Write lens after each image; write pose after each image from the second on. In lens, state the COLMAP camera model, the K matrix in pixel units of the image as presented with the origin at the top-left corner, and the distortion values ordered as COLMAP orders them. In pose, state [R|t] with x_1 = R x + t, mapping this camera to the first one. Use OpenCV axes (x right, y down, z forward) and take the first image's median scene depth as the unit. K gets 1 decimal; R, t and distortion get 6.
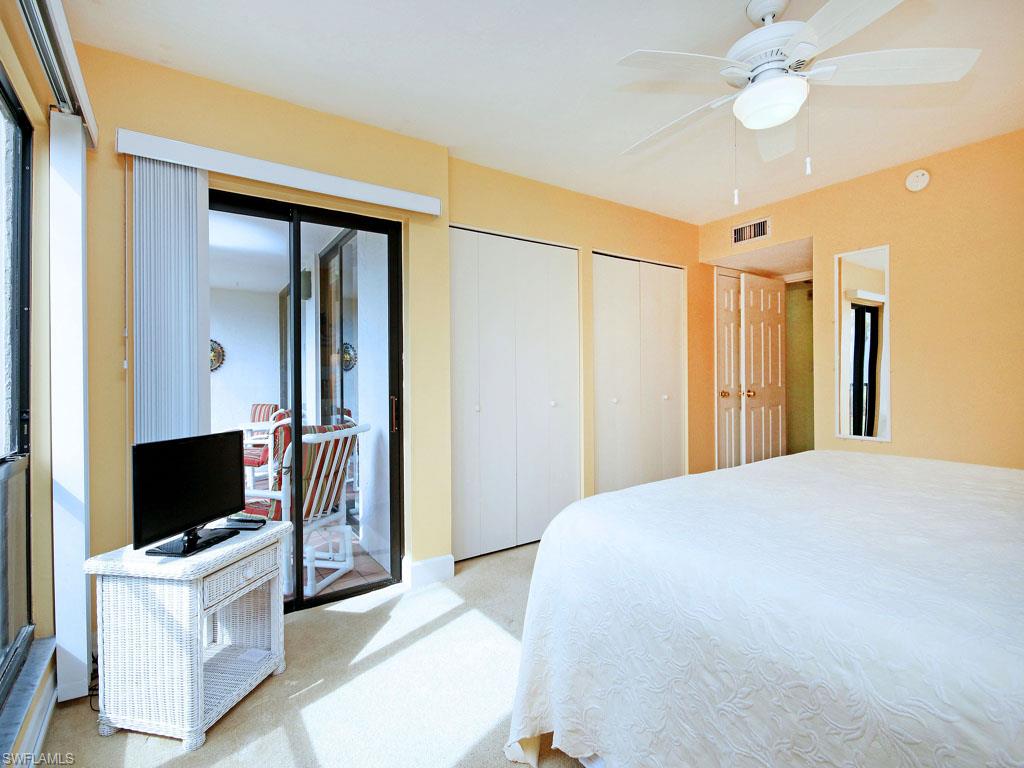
lens RADIAL K [[483.4, 0, 512.0], [0, 483.4, 384.0], [0, 0, 1]] dist [-0.002820, -0.000457]
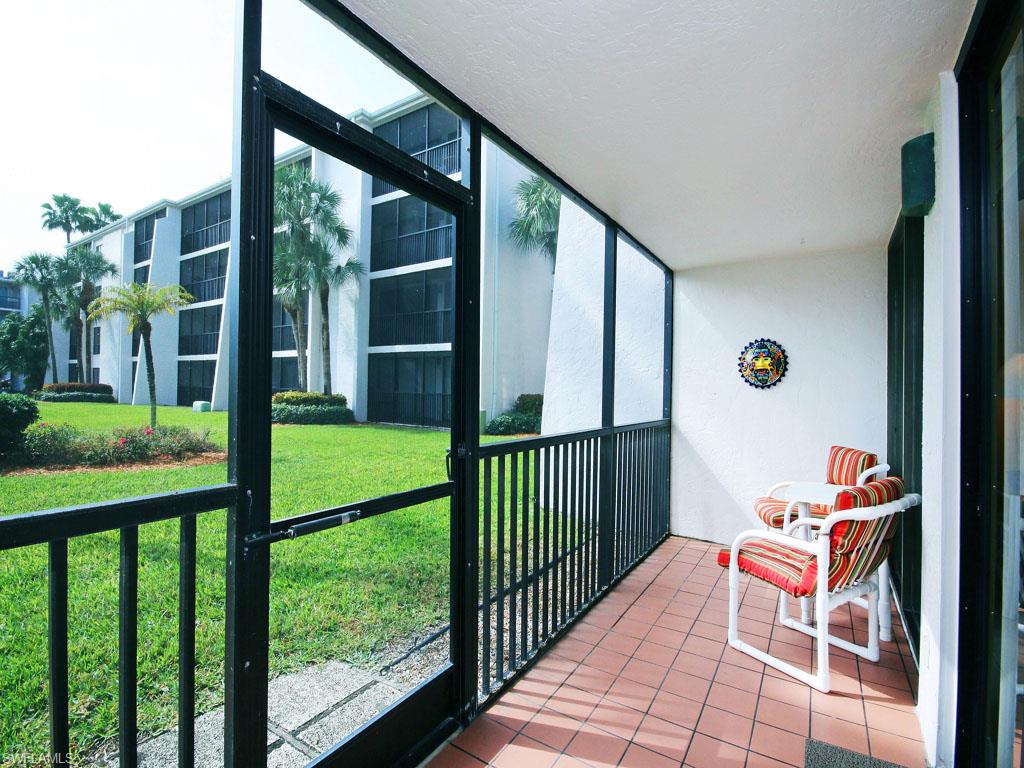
lens RADIAL K [[483.4, 0, 512.0], [0, 483.4, 384.0], [0, 0, 1]] dist [-0.002820, -0.000457]
pose [[0.375791, 0.006882, -0.926679, -0.155113], [-0.018232, 0.999834, 0.000032, -0.026456], [0.926525, 0.016883, 0.375854, 0.454012]]
